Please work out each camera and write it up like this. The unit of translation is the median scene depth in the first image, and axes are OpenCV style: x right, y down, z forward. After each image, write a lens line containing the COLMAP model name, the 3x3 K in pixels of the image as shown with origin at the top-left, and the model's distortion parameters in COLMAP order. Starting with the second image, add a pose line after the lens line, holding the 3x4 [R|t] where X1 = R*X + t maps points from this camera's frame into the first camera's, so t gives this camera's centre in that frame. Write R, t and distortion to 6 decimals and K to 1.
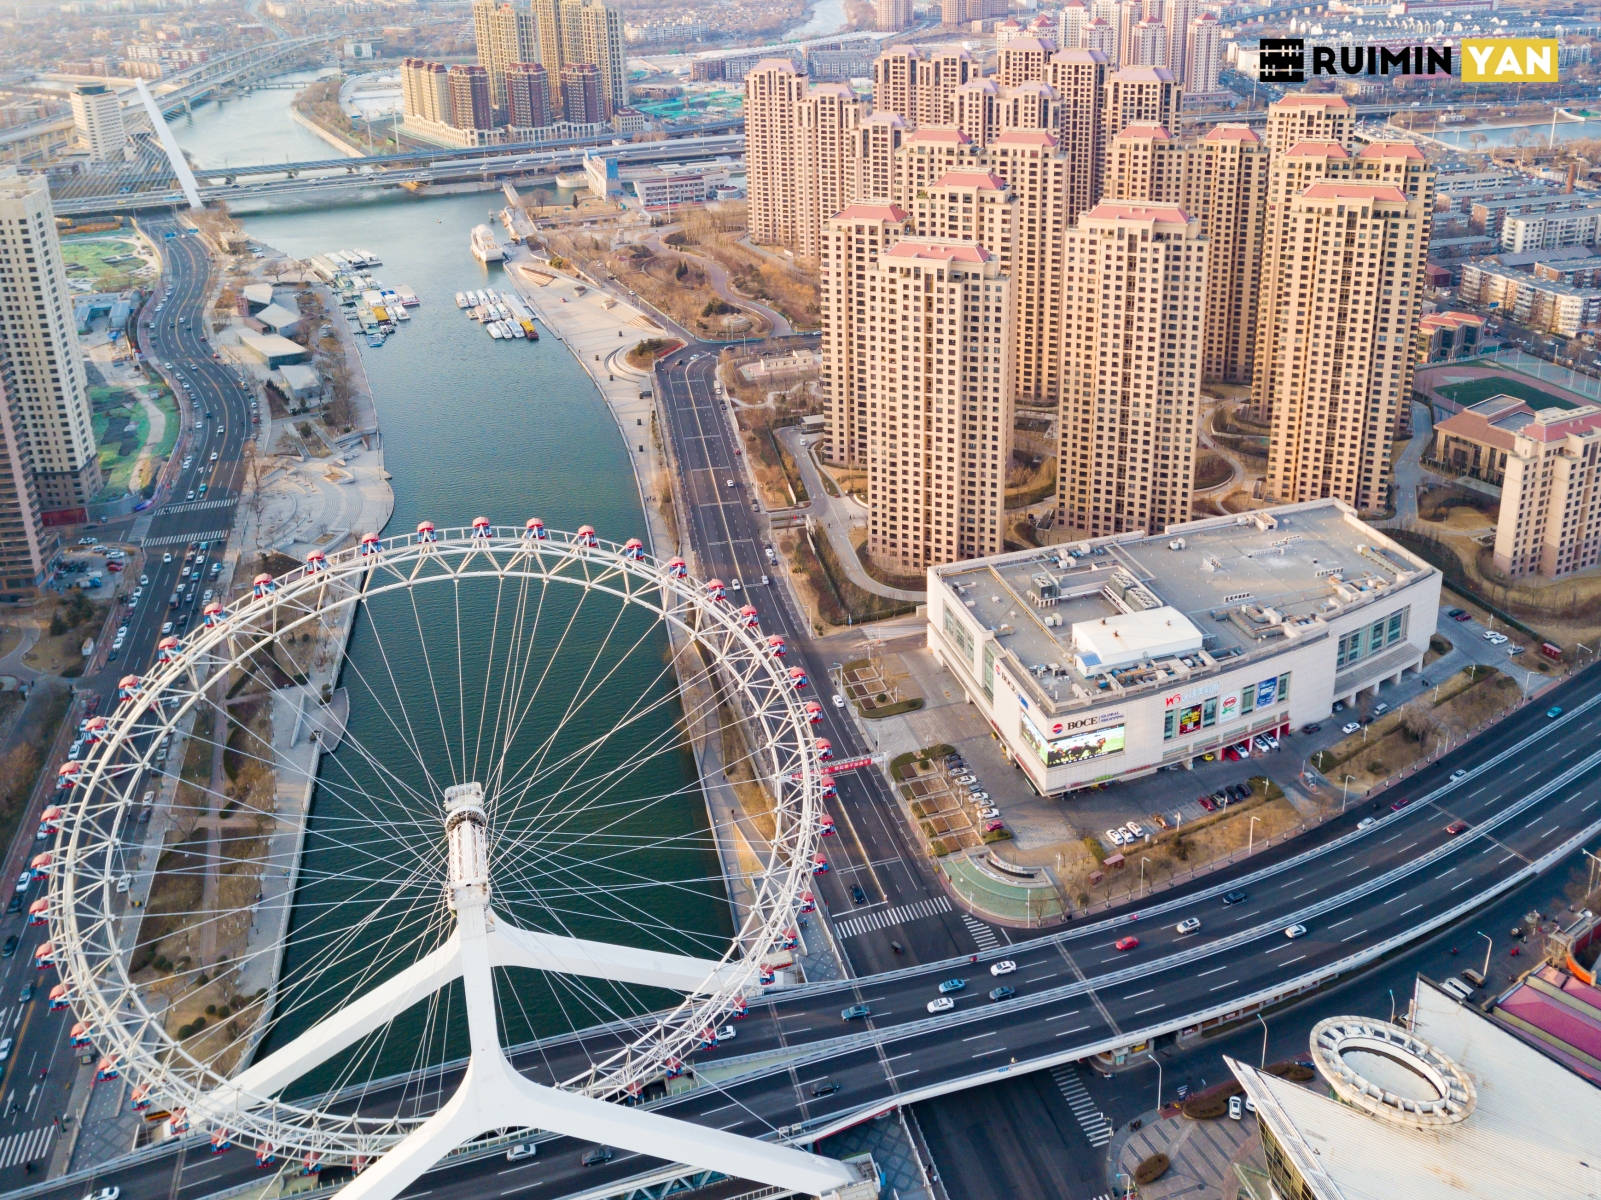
lens RADIAL K [[1685.5, 0, 800.5], [0, 1685.5, 600.0], [0, 0, 1]] dist [0.126788, -0.141480]
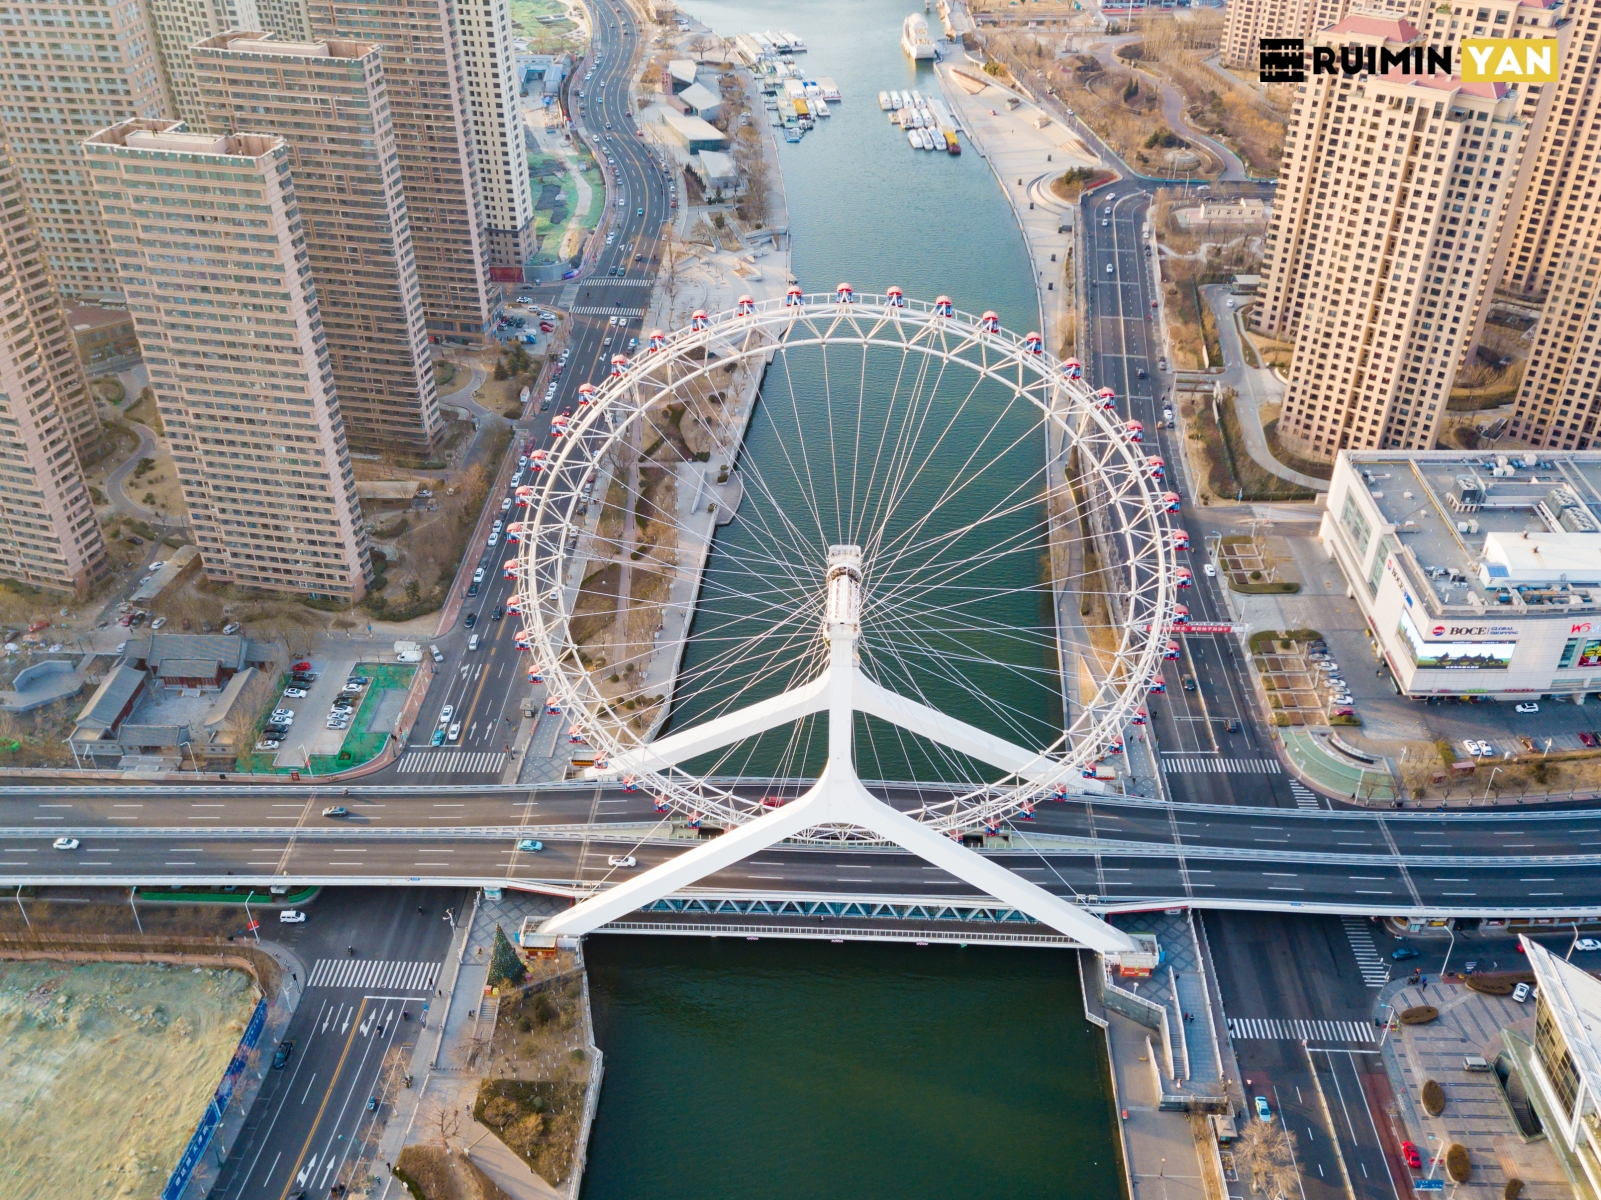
lens RADIAL K [[1221.5, 0, 867.4], [0, 1221.5, 600.5], [0, 0, 1]] dist [0.039714, 0.000332]
pose [[0.964062, 0.184394, -0.191269, -0.029368], [-0.118192, 0.942429, 0.312823, -0.120805], [0.237940, -0.278974, 0.930354, 0.284881]]
